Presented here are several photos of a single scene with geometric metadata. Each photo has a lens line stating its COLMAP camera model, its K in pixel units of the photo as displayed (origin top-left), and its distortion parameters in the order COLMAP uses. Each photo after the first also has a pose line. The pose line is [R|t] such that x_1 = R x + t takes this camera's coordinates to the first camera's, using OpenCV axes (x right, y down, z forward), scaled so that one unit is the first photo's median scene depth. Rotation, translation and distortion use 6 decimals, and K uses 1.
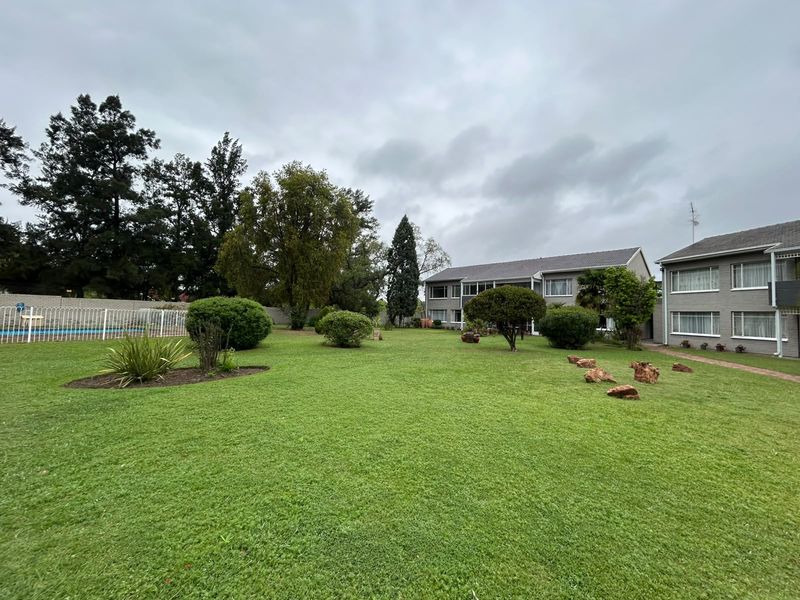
lens RADIAL K [[326.9, 0, 406.2], [0, 326.9, 302.2], [0, 0, 1]] dist [0.005630, -0.001441]
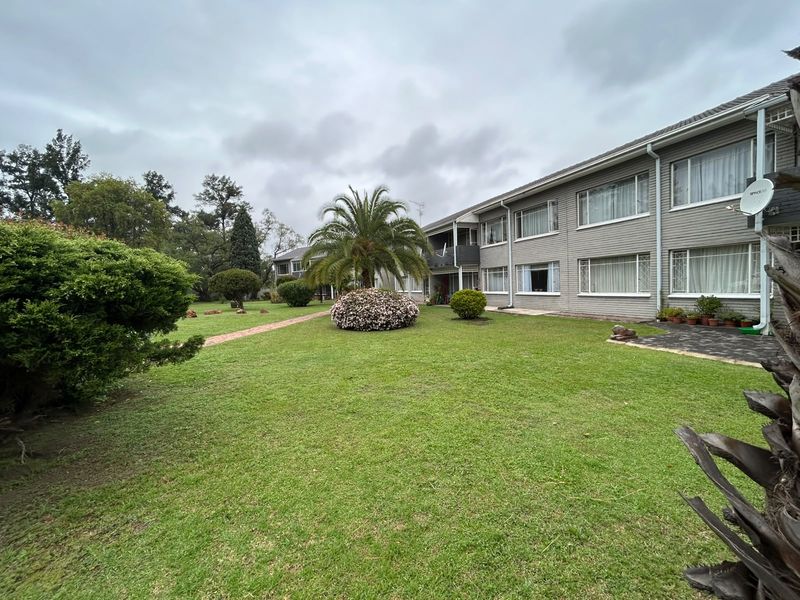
lens RADIAL K [[326.9, 0, 401.3], [0, 326.9, 307.2], [0, 0, 1]] dist [0.005630, -0.001441]
pose [[0.986371, -0.078509, 0.144596, 0.382014], [0.063299, 0.992248, 0.106948, 0.005087], [-0.151872, -0.096338, 0.983694, -0.293405]]
